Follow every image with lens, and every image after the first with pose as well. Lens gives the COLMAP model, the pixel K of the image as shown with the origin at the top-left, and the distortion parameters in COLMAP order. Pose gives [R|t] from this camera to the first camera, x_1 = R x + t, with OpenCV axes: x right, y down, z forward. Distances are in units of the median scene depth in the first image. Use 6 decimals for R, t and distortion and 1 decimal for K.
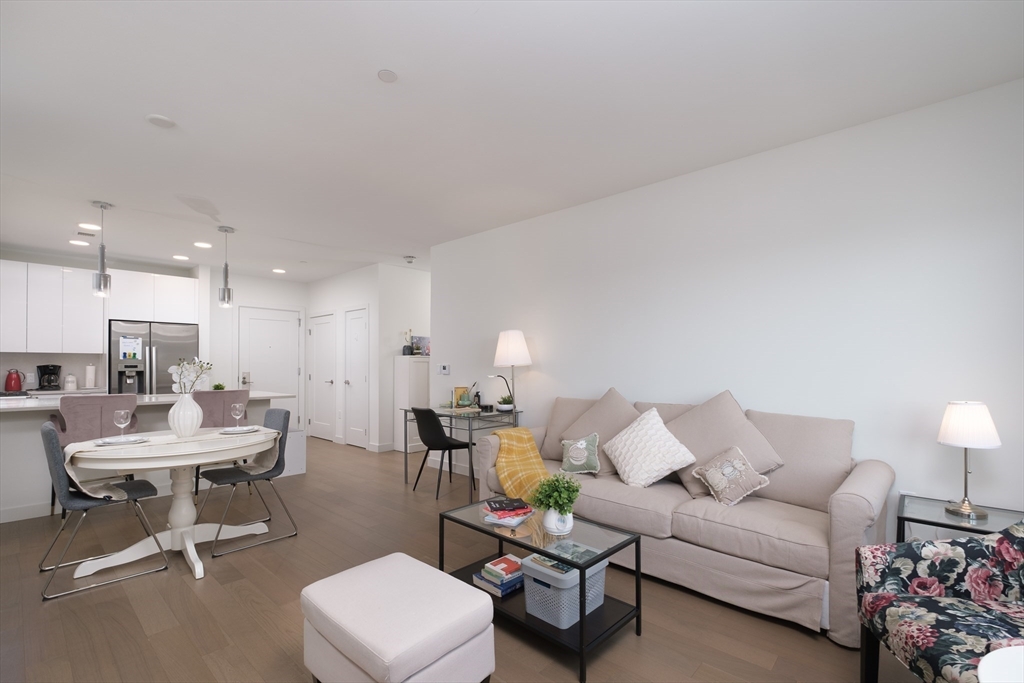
lens RADIAL K [[458.9, 0, 508.6], [0, 458.9, 363.5], [0, 0, 1]] dist [-0.000747, -0.000165]
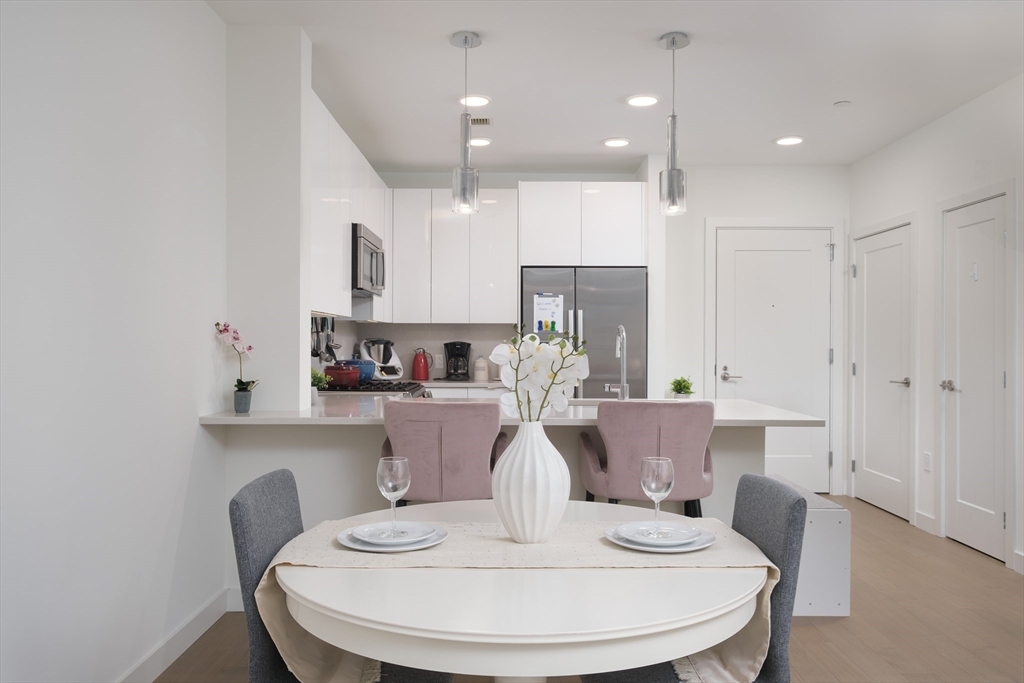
lens RADIAL K [[791.8, 0, 512.0], [0, 791.8, 341.5], [0, 0, 1]] dist [-0.005276, 0.000423]
pose [[0.689651, -0.000060, -0.724141, -0.129064], [0.001562, 0.999998, 0.001405, 0.000930], [0.724140, -0.002100, 0.689650, 0.276796]]
